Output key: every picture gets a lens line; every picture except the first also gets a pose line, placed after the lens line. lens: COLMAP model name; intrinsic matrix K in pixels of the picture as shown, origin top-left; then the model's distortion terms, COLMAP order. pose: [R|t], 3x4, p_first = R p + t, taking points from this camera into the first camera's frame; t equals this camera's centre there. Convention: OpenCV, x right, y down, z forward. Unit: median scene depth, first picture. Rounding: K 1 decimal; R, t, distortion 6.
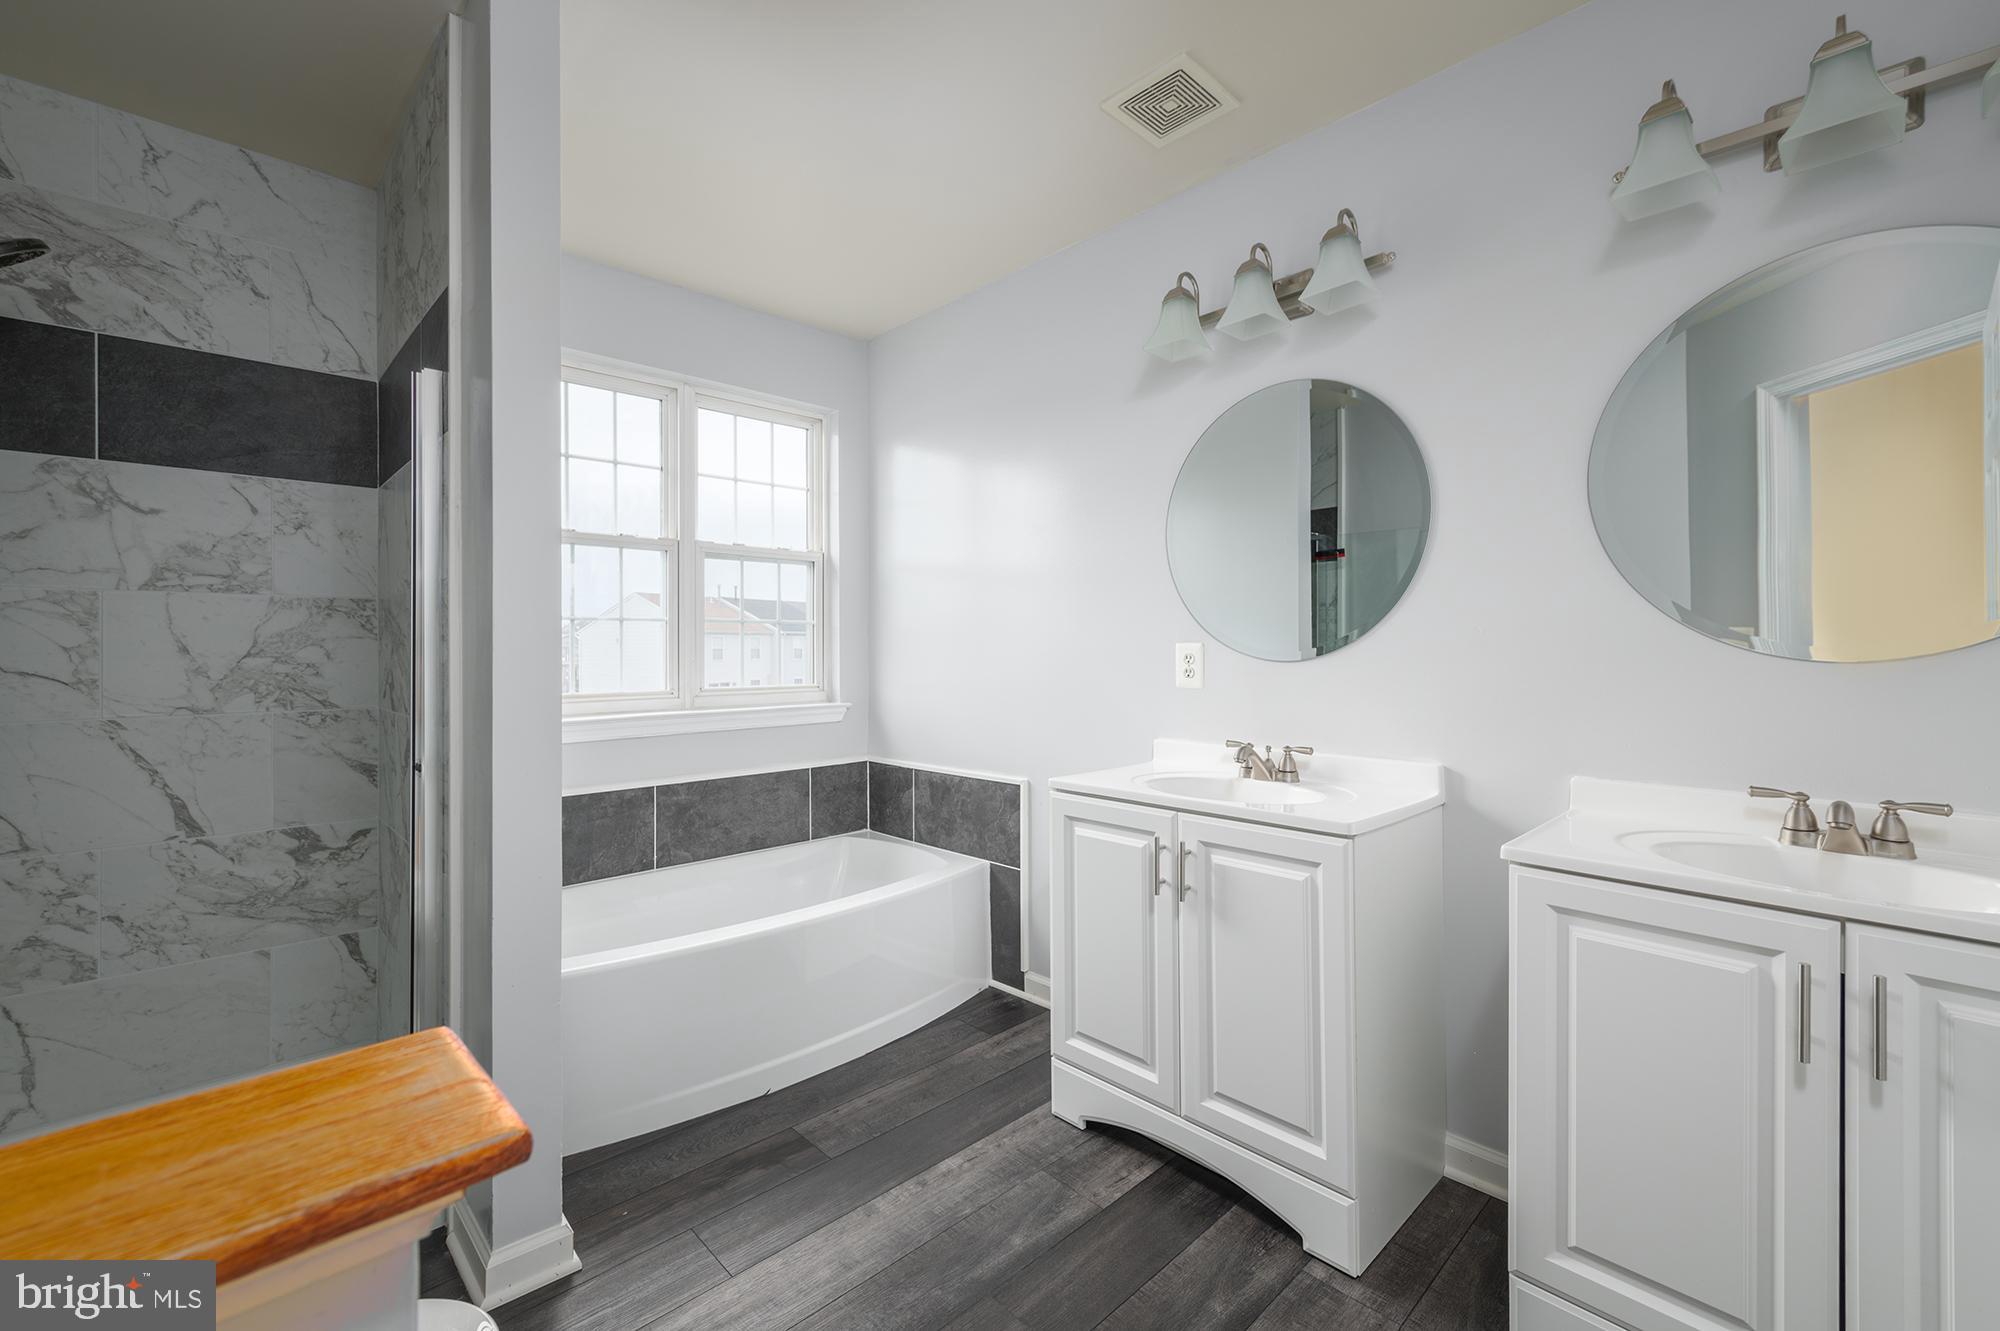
lens RADIAL K [[842.0, 0, 997.1], [0, 842.0, 647.4], [0, 0, 1]] dist [-0.000079, 0.000075]
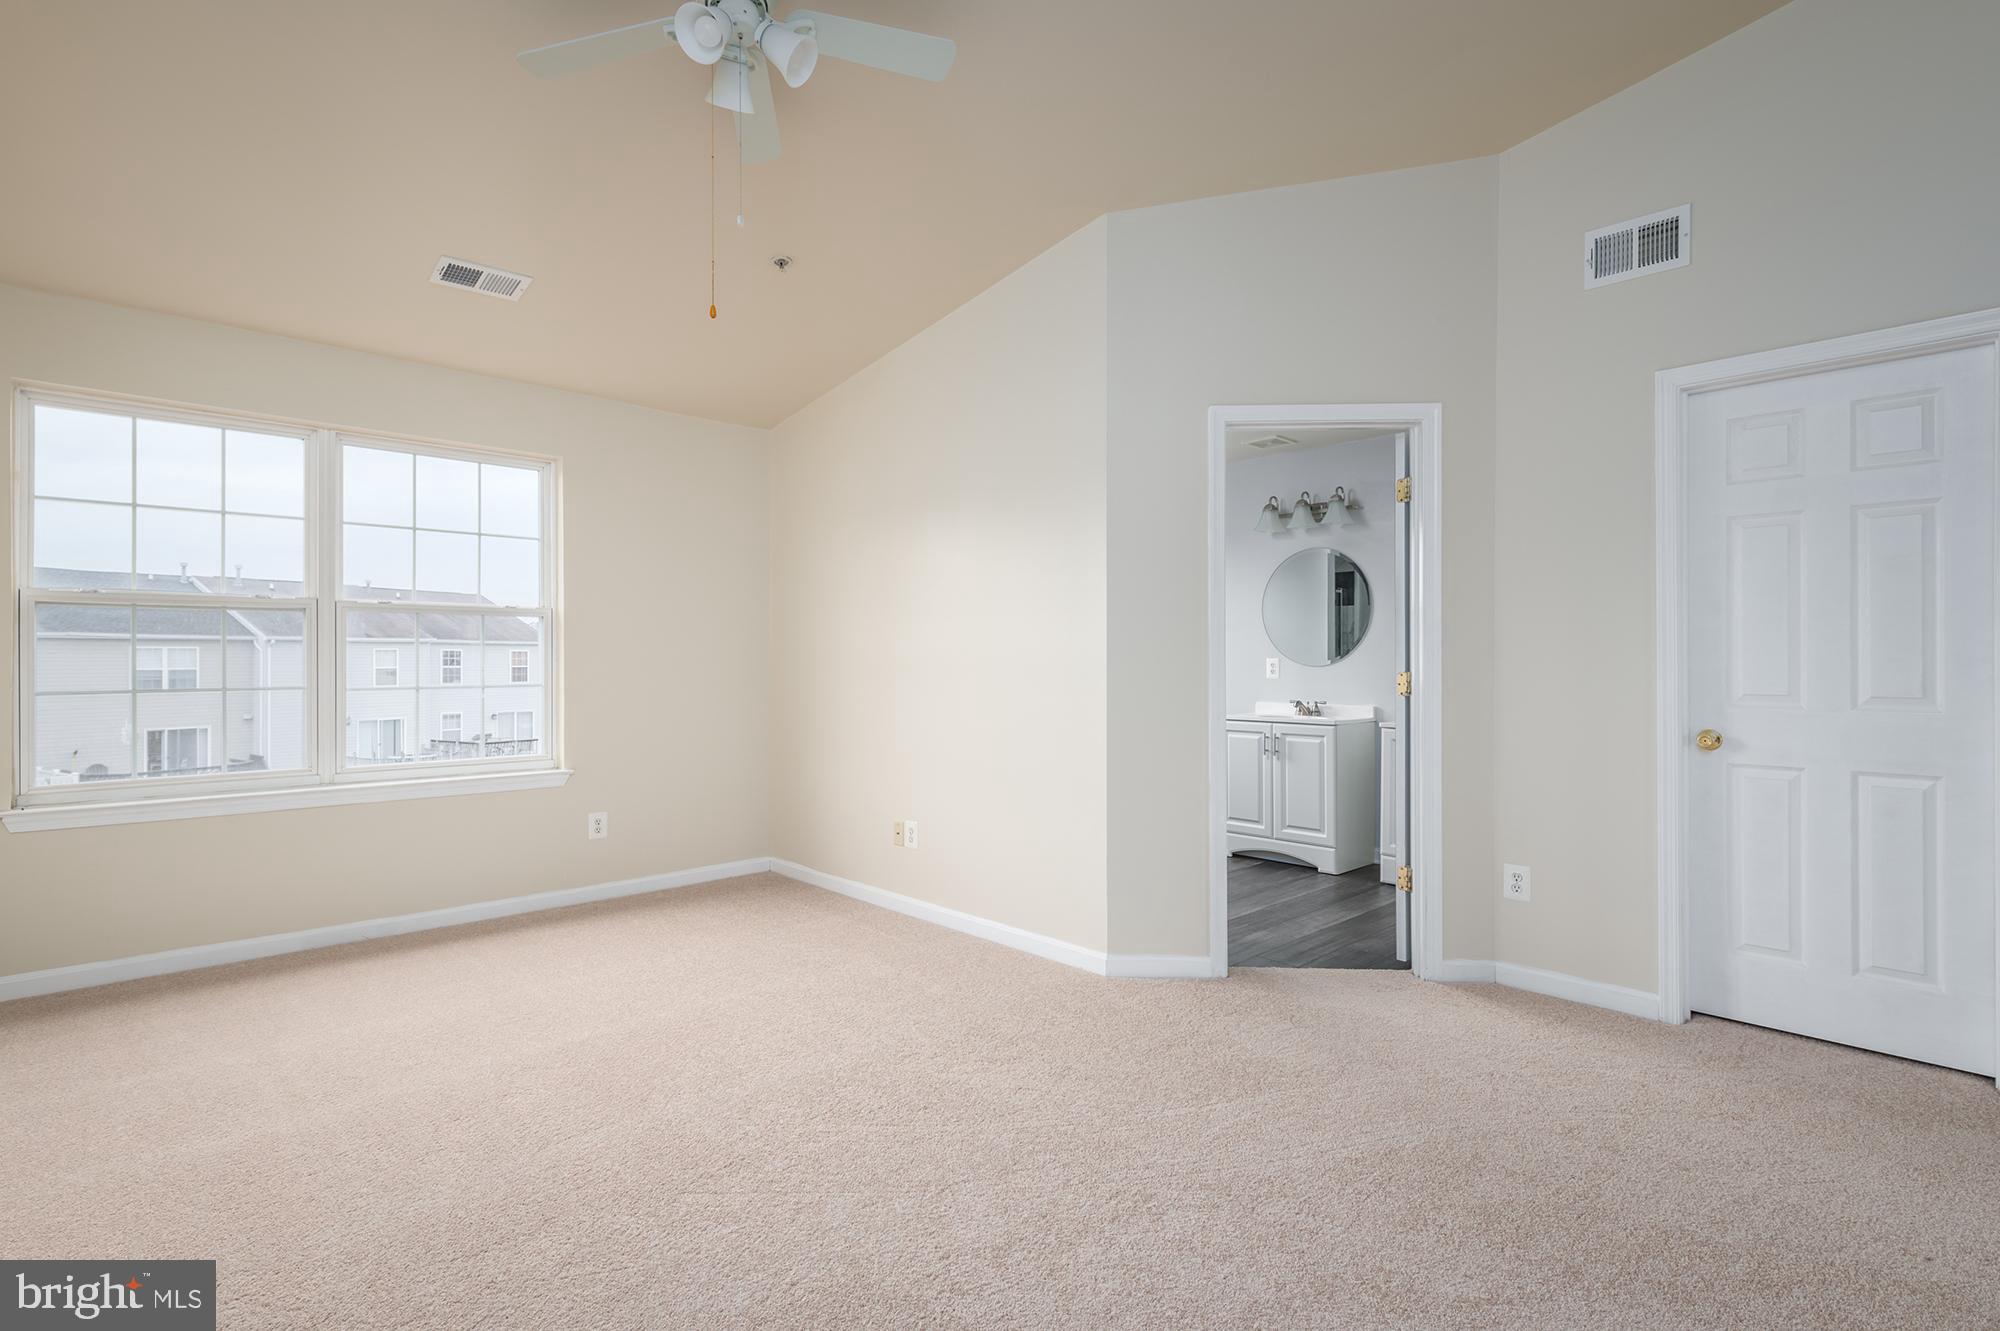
lens RADIAL K [[944.6, 0, 1000.0], [0, 944.6, 665.5], [0, 0, 1]] dist [0.001389, 0.000008]
pose [[0.999916, 0.000997, -0.012947, -0.393353], [-0.000875, 0.999956, 0.009373, -0.007540], [0.012956, -0.009361, 0.999872, -1.287184]]
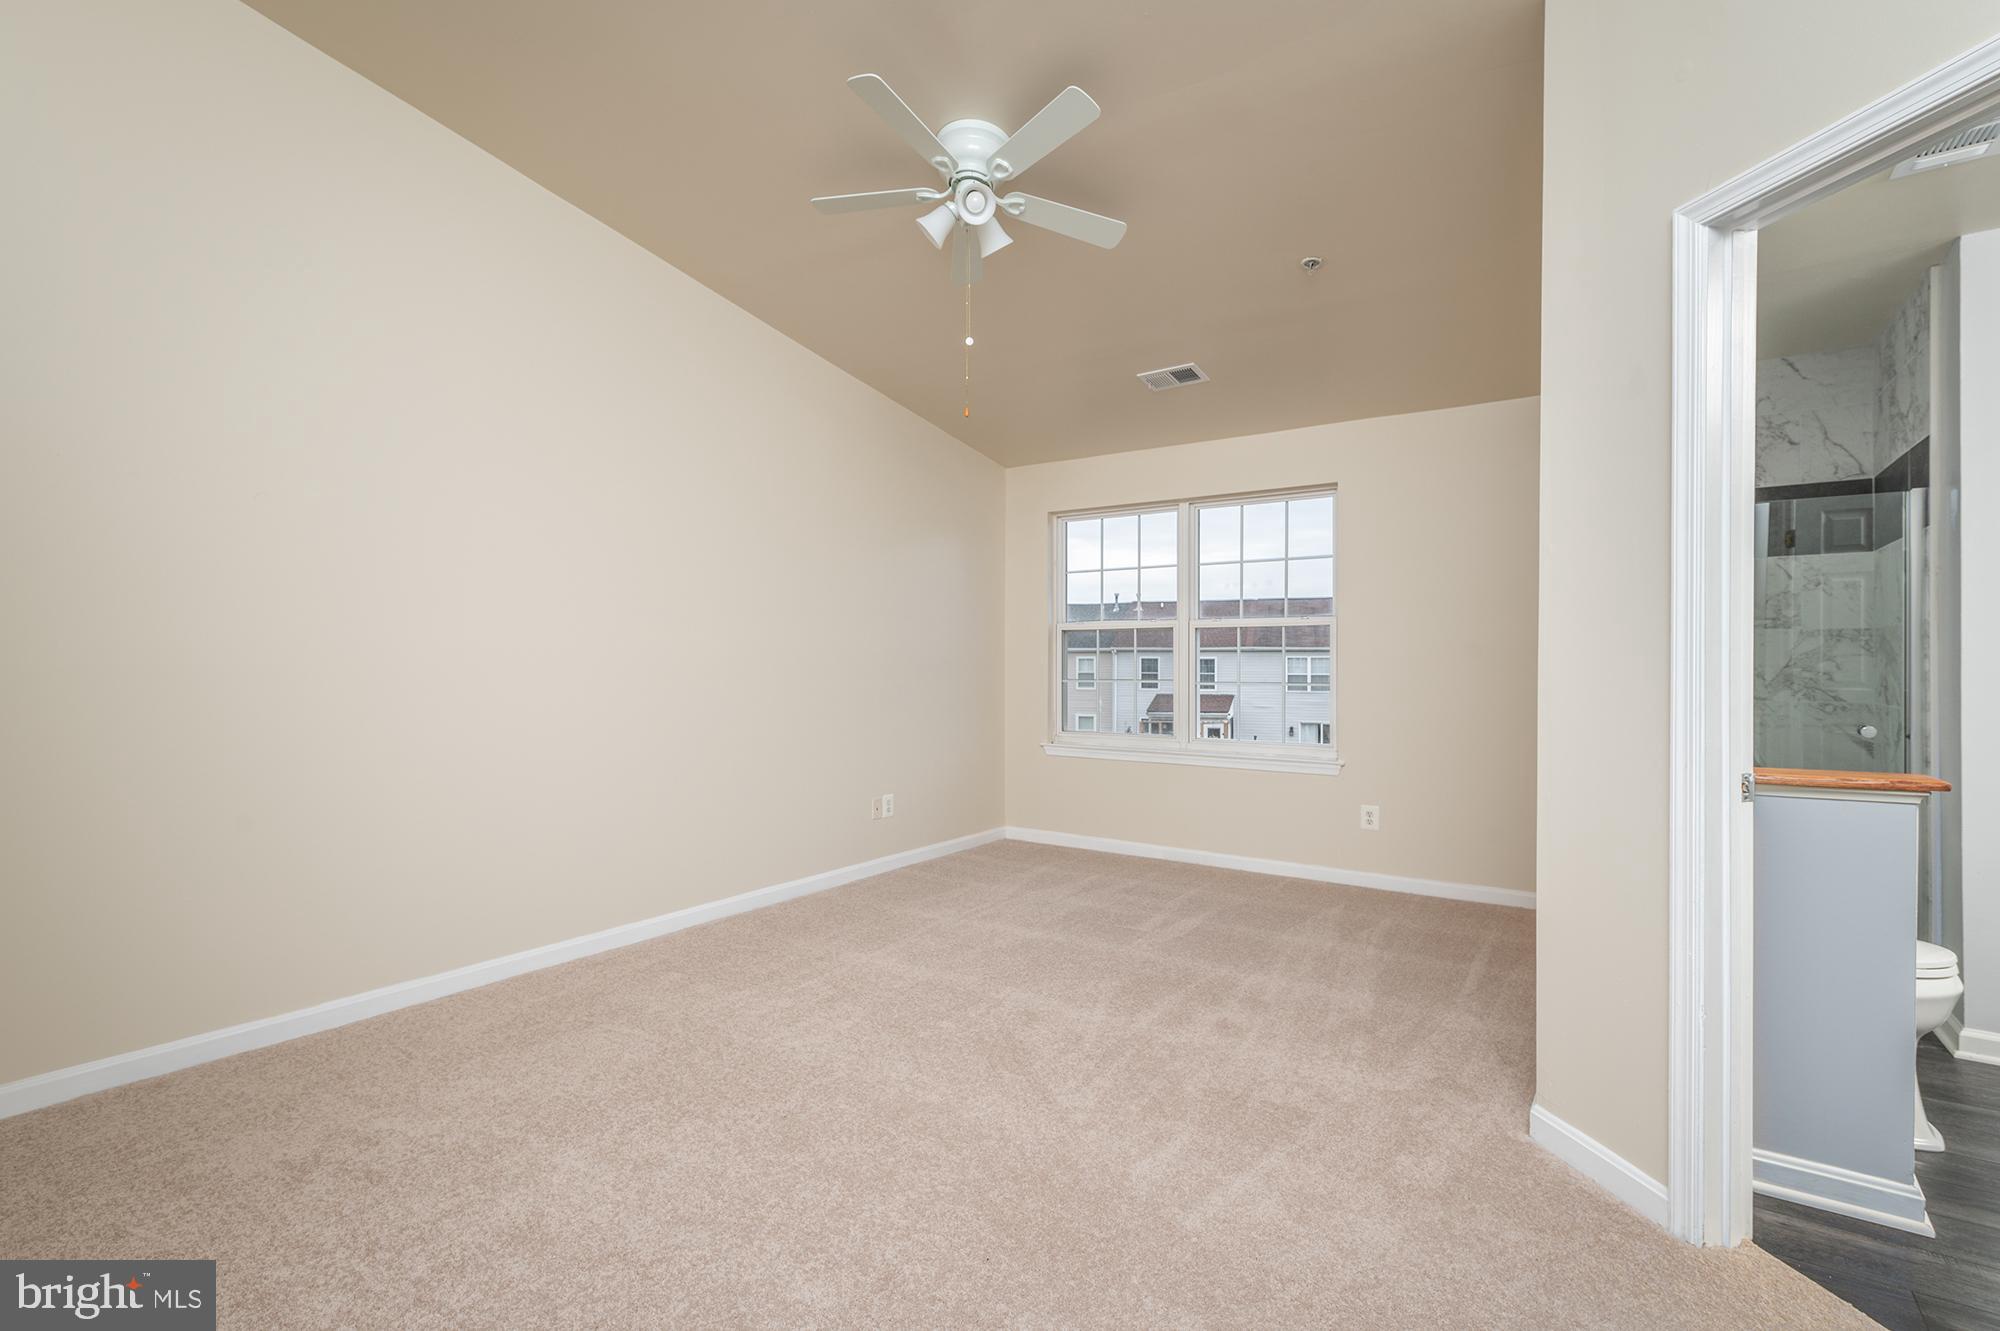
lens RADIAL K [[944.6, 0, 1000.0], [0, 944.6, 665.5], [0, 0, 1]] dist [0.001389, 0.000008]
pose [[0.210624, -0.001111, -0.977567, 0.458896], [0.001217, 0.999999, -0.000875, 0.005684], [0.977566, -0.001005, 0.210625, -0.693087]]
